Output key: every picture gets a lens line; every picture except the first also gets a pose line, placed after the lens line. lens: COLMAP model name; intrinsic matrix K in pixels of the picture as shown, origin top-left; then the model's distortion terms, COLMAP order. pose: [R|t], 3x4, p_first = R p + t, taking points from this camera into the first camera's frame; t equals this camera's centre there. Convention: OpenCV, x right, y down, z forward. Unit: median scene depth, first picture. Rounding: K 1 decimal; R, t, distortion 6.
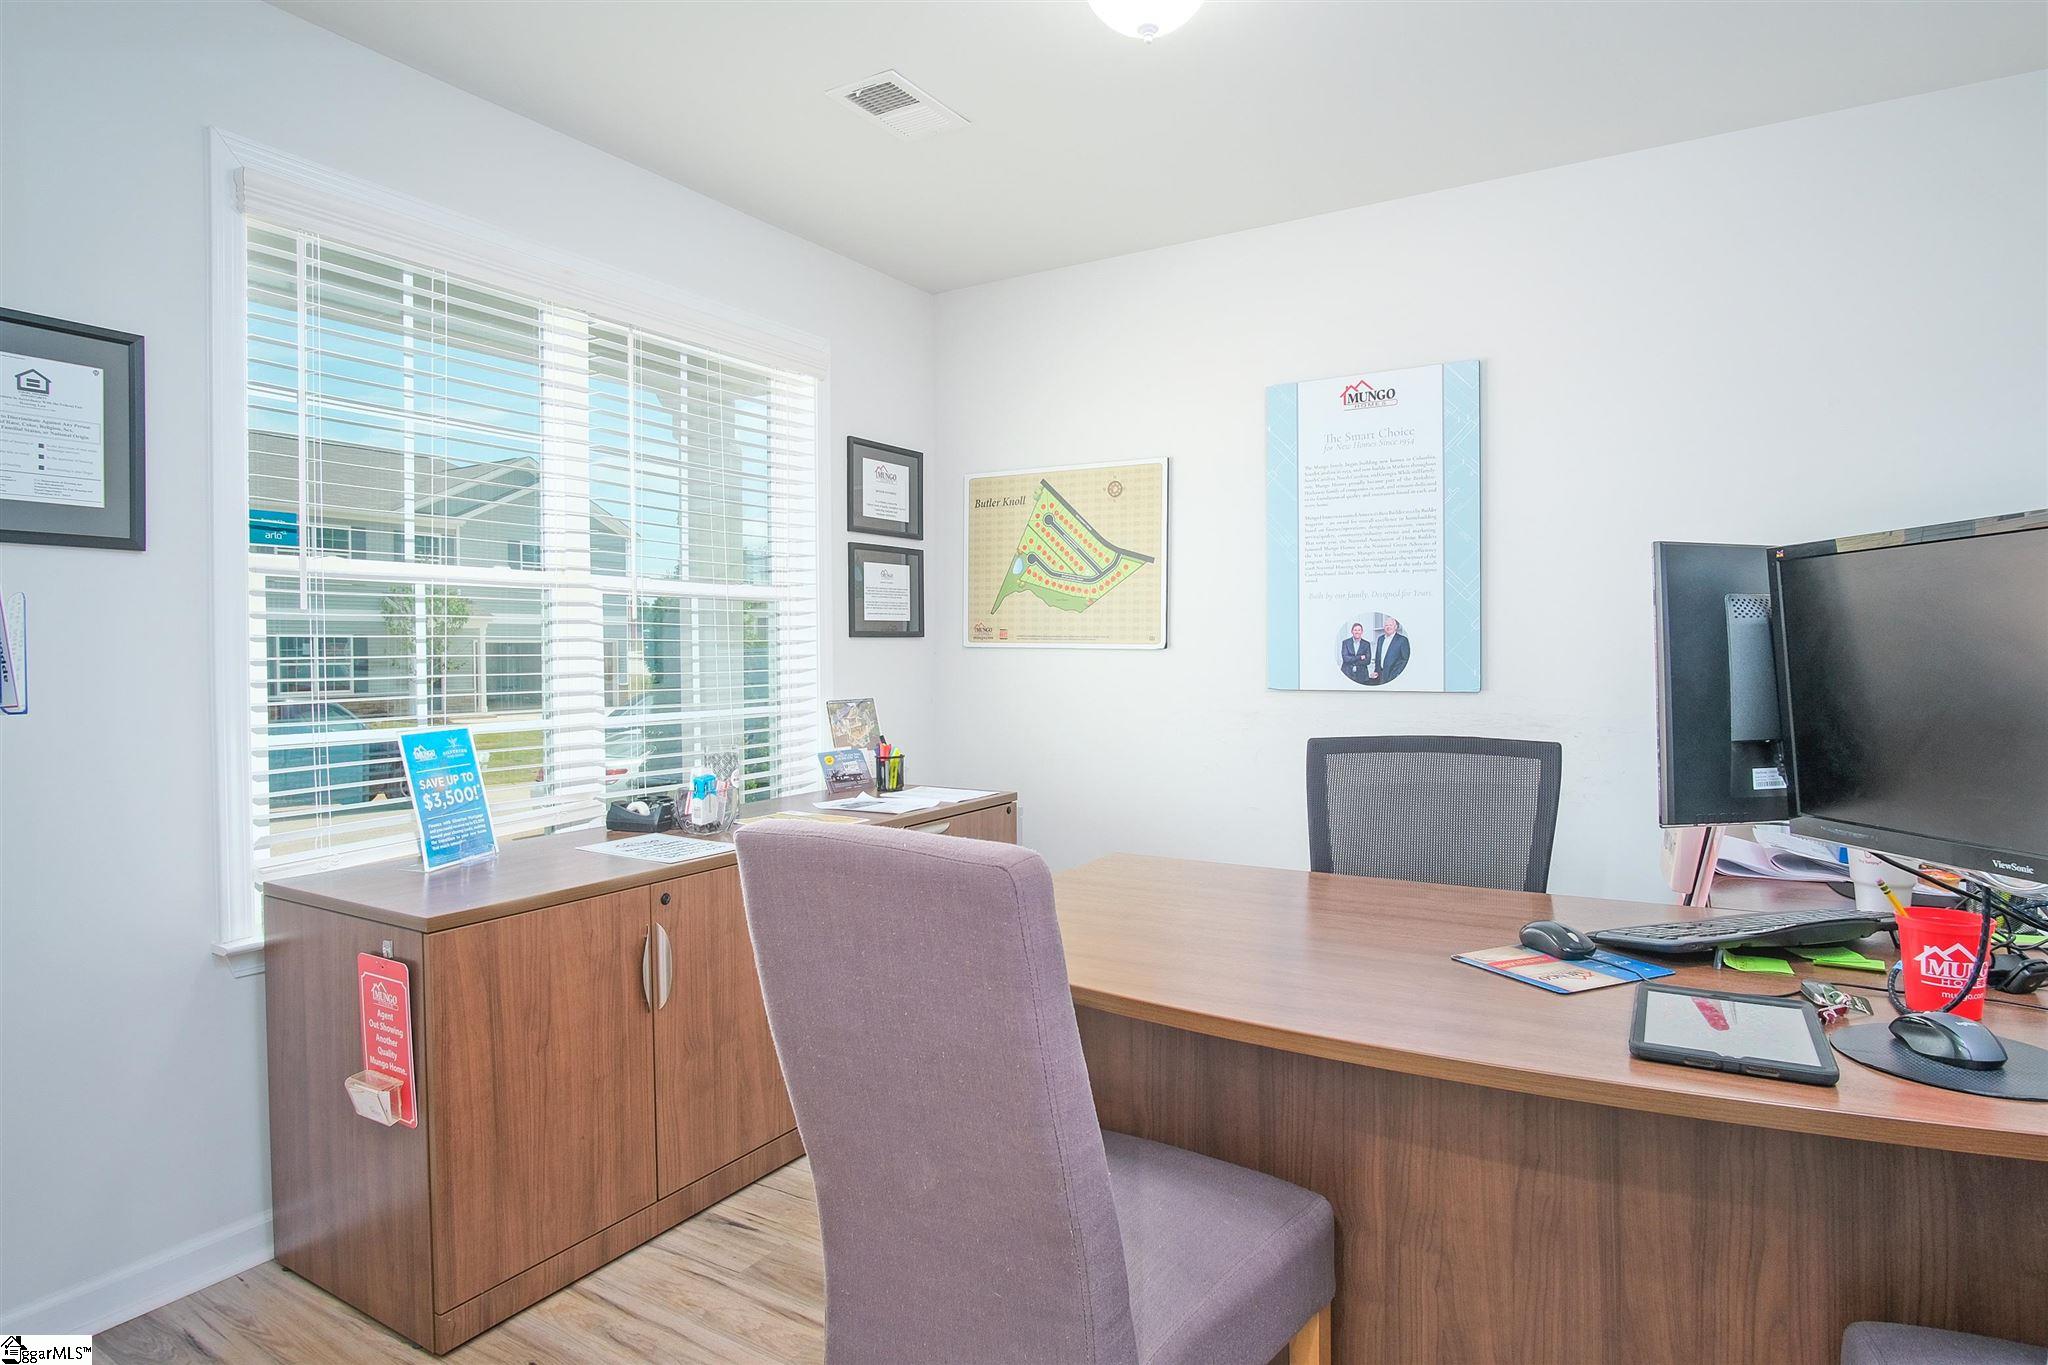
lens RADIAL K [[1095.1, 0, 1031.9], [0, 1095.1, 666.6], [0, 0, 1]] dist [-0.033356, 0.008775]
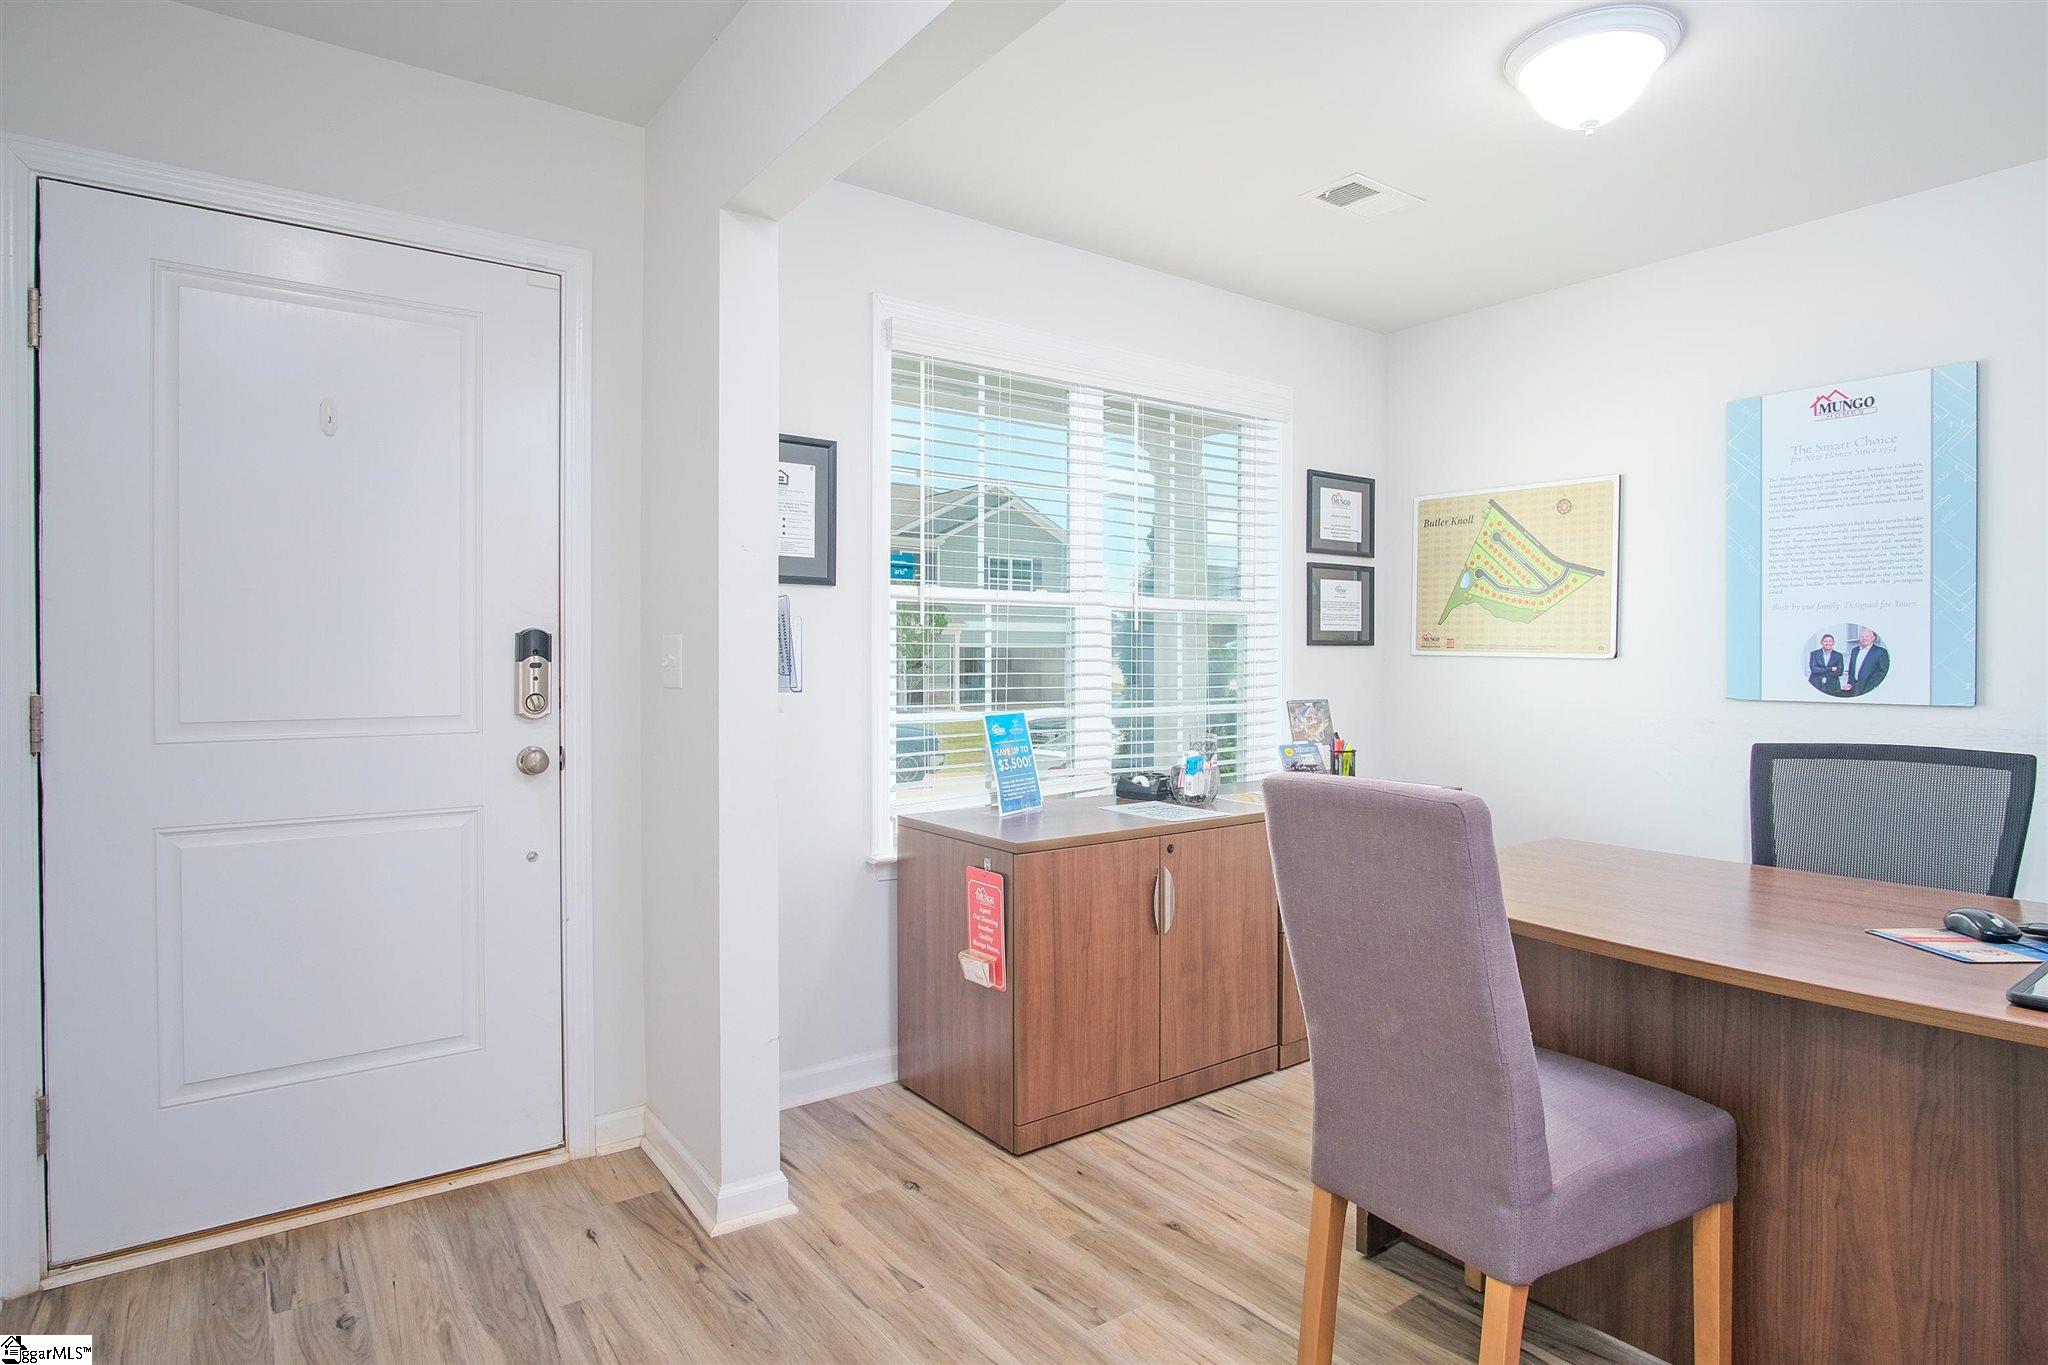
lens RADIAL K [[1095.1, 0, 1031.9], [0, 1095.1, 666.6], [0, 0, 1]] dist [-0.033356, 0.008775]
pose [[0.925304, 0.012210, -0.379029, -0.000105], [-0.014246, 0.999895, -0.002567, 0.003151], [0.378958, 0.007775, 0.925381, -0.237456]]
